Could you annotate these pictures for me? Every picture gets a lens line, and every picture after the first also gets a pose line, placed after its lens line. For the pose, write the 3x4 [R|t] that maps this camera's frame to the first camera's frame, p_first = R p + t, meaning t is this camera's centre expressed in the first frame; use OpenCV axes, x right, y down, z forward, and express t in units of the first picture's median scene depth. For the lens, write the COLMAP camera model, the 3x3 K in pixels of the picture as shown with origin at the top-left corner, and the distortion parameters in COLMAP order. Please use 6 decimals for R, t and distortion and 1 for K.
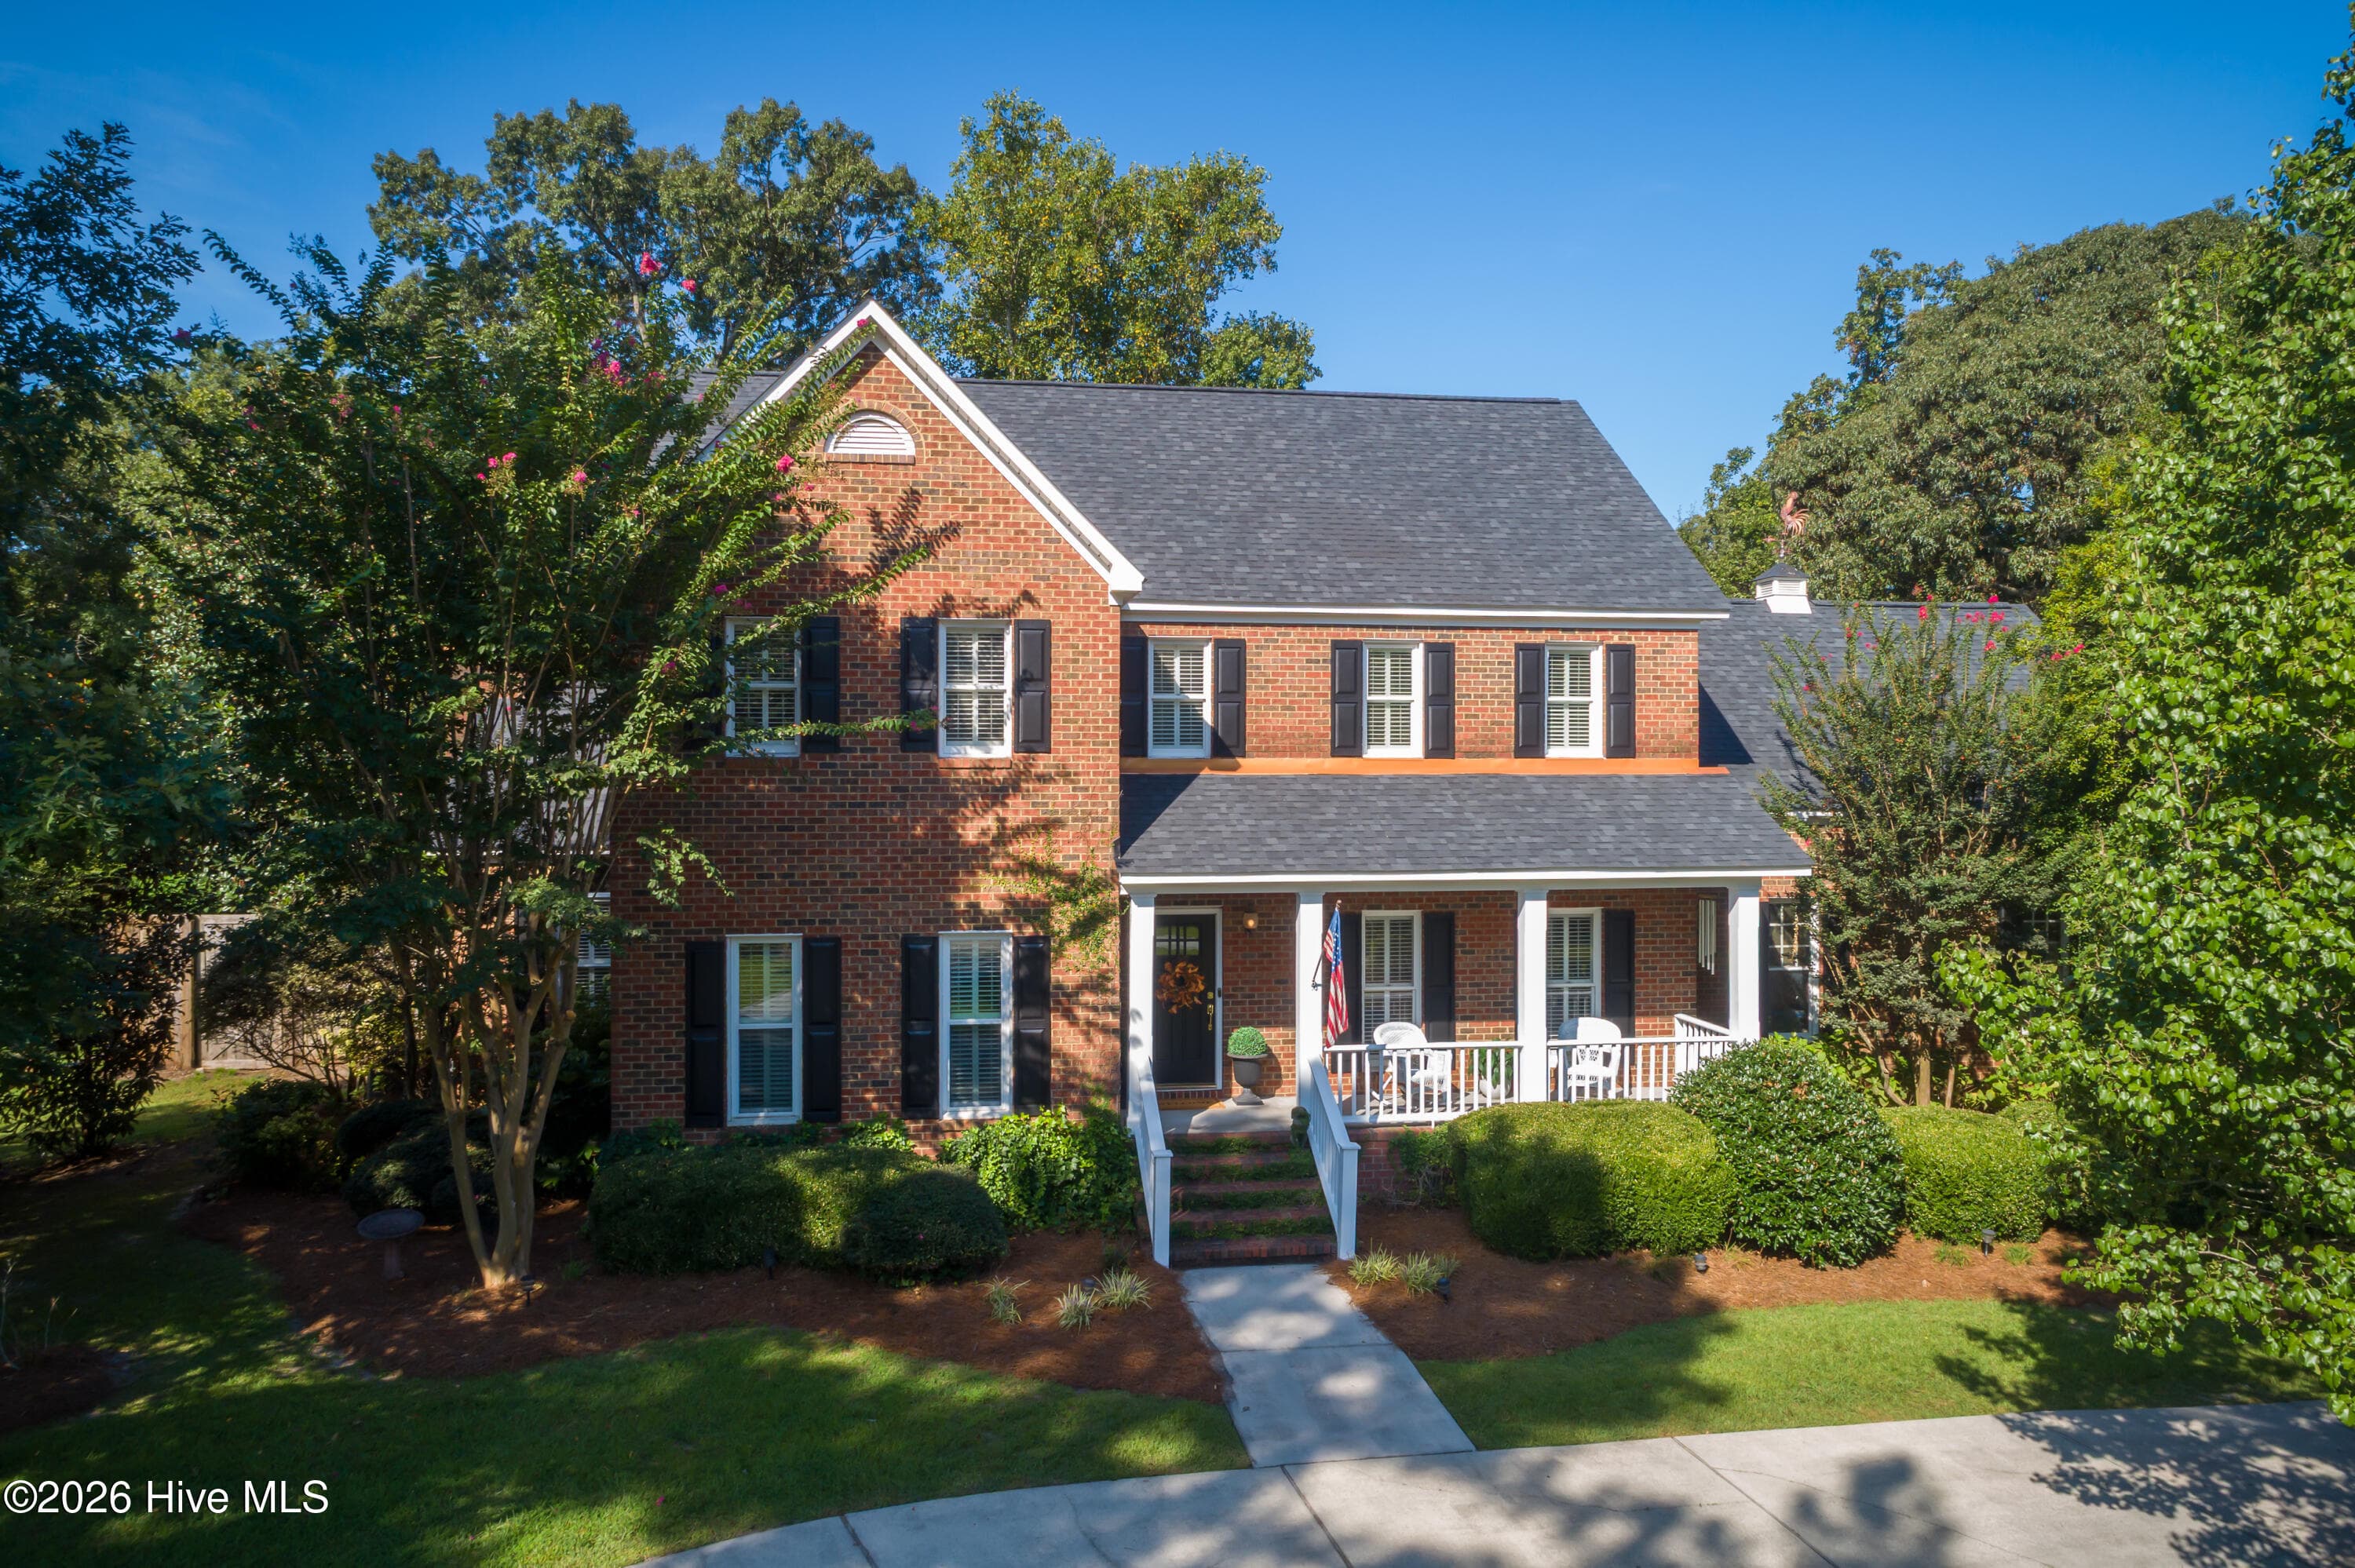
lens RADIAL K [[1503.4, 0, 1179.7], [0, 1503.4, 821.4], [0, 0, 1]] dist [-0.001330, -0.000165]
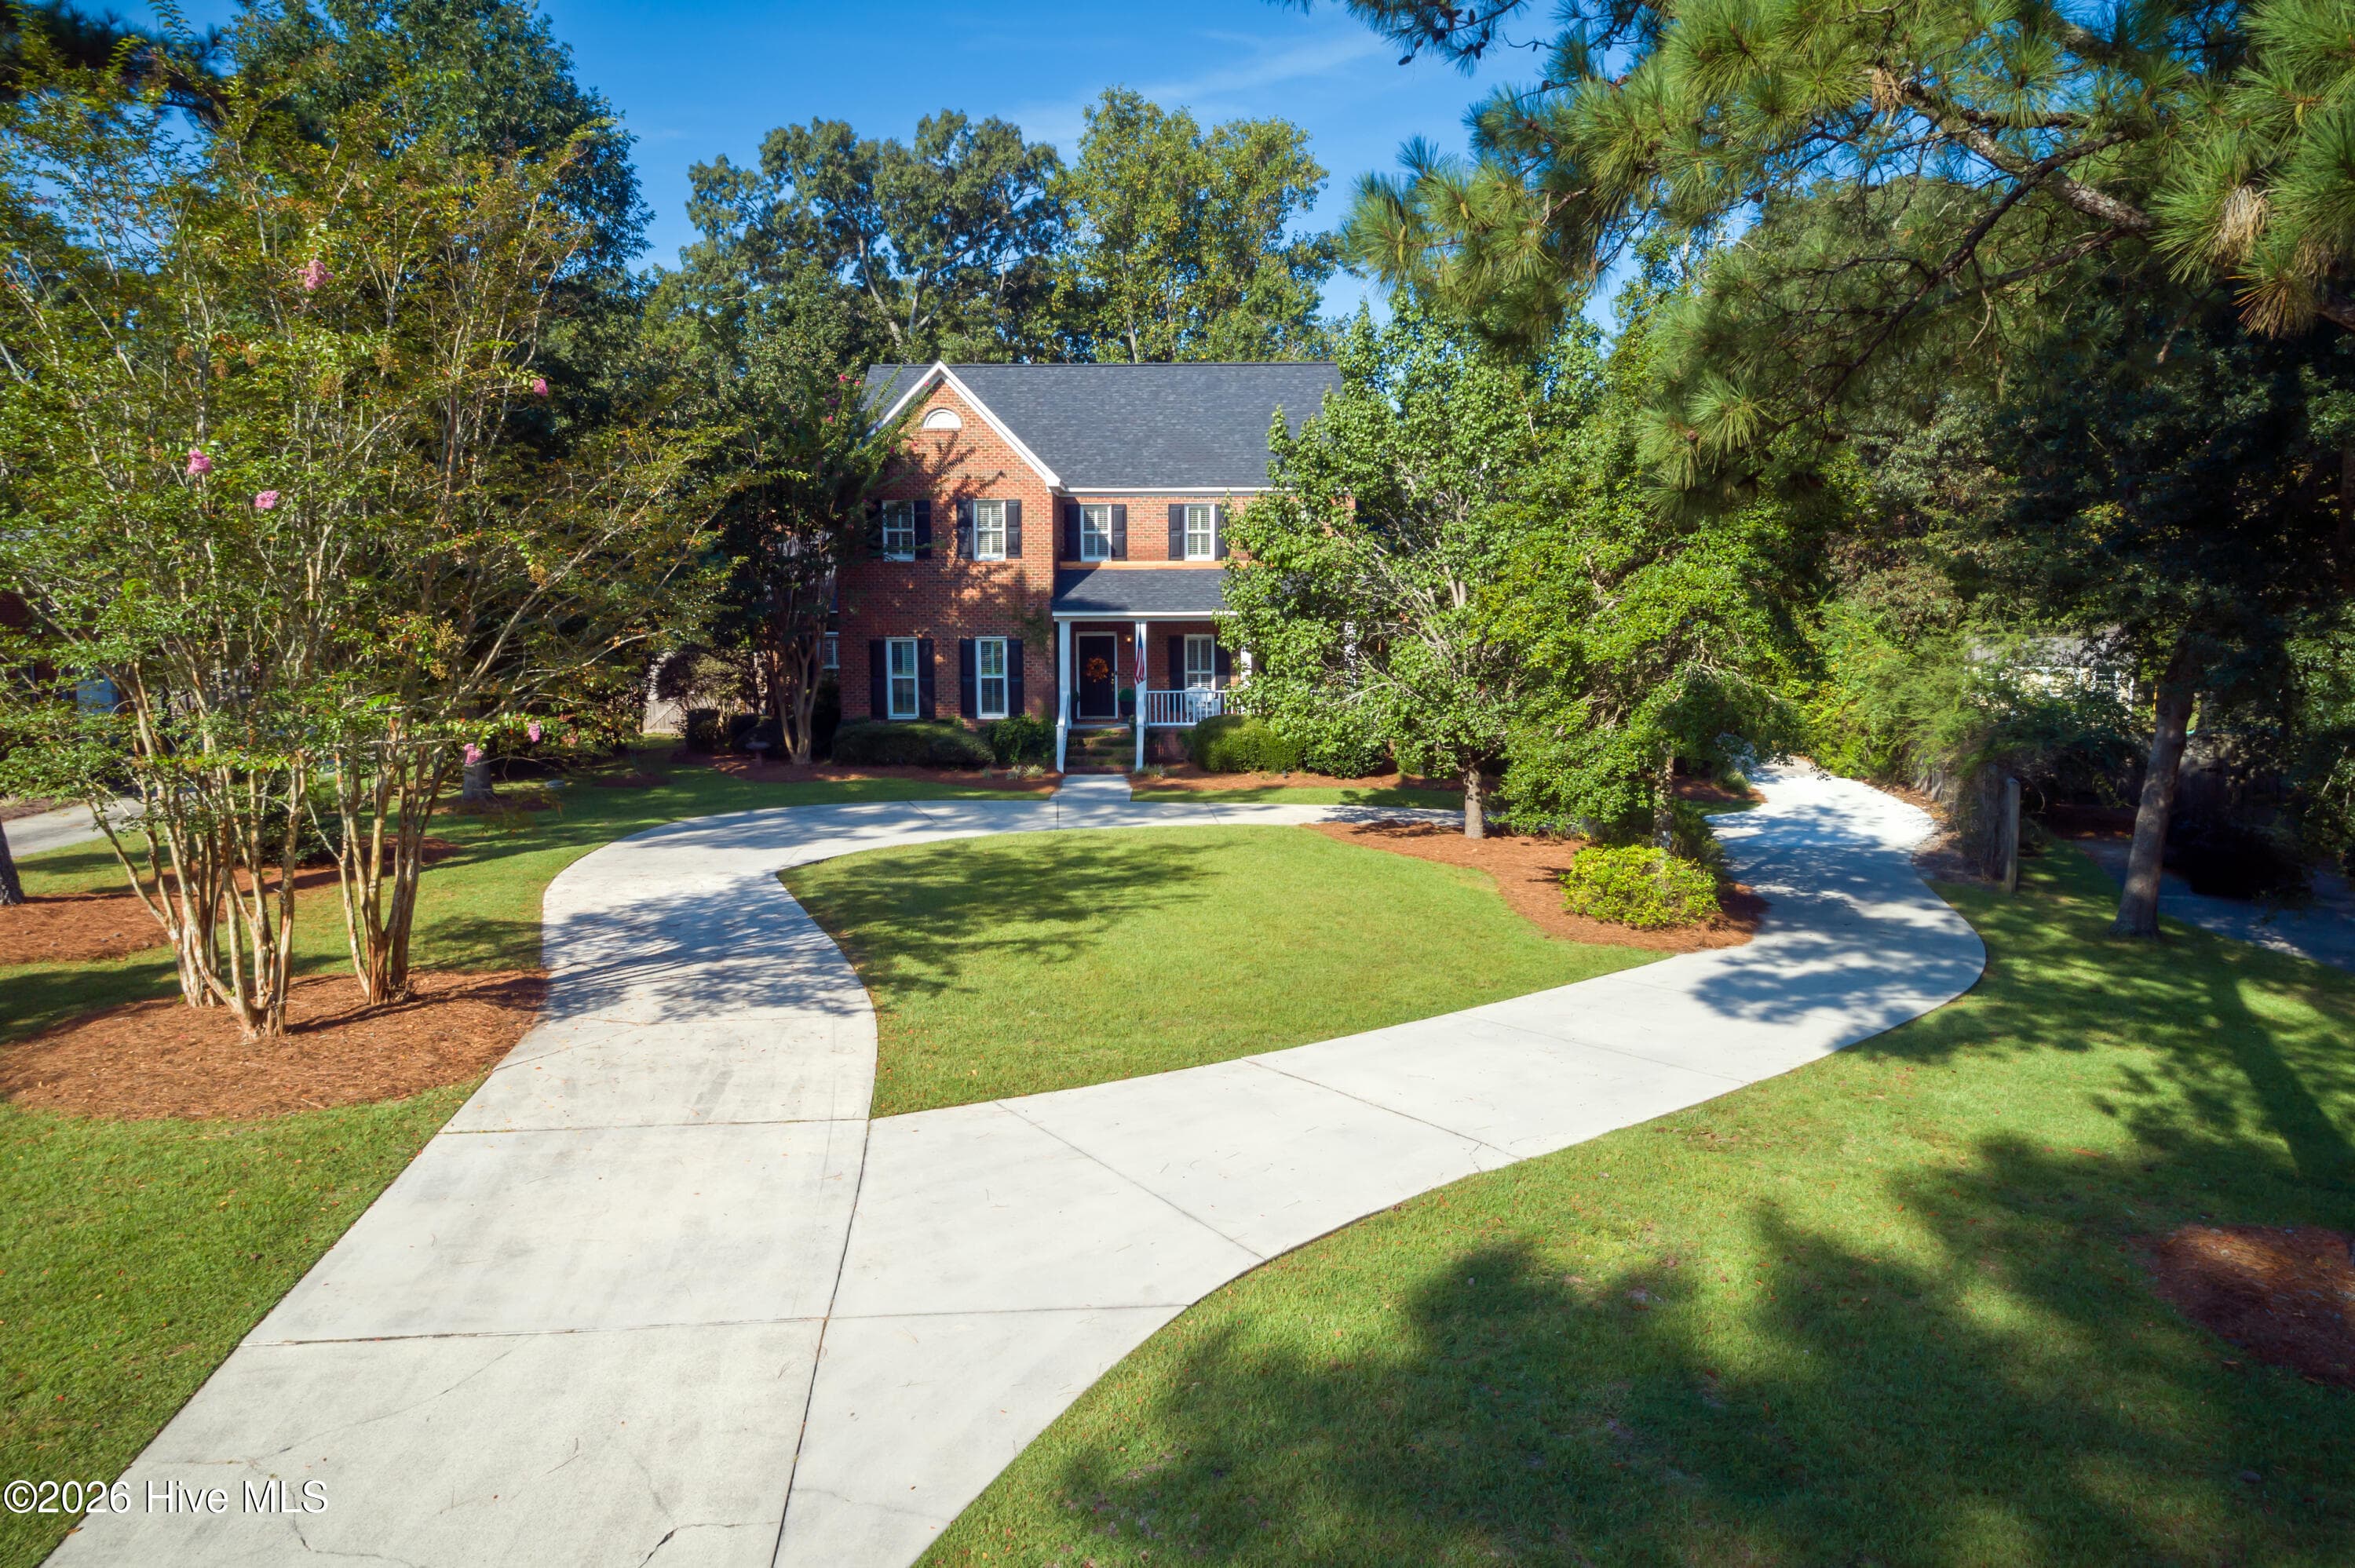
lens RADIAL K [[1497.0, 0, 1246.9], [0, 1497.0, 781.9], [0, 0, 1]] dist [-0.000392, 0.000292]
pose [[0.993134, 0.009069, -0.116630, 0.451462], [0.001561, 0.995874, 0.090737, 0.075568], [0.116972, -0.090296, 0.989022, -1.073319]]
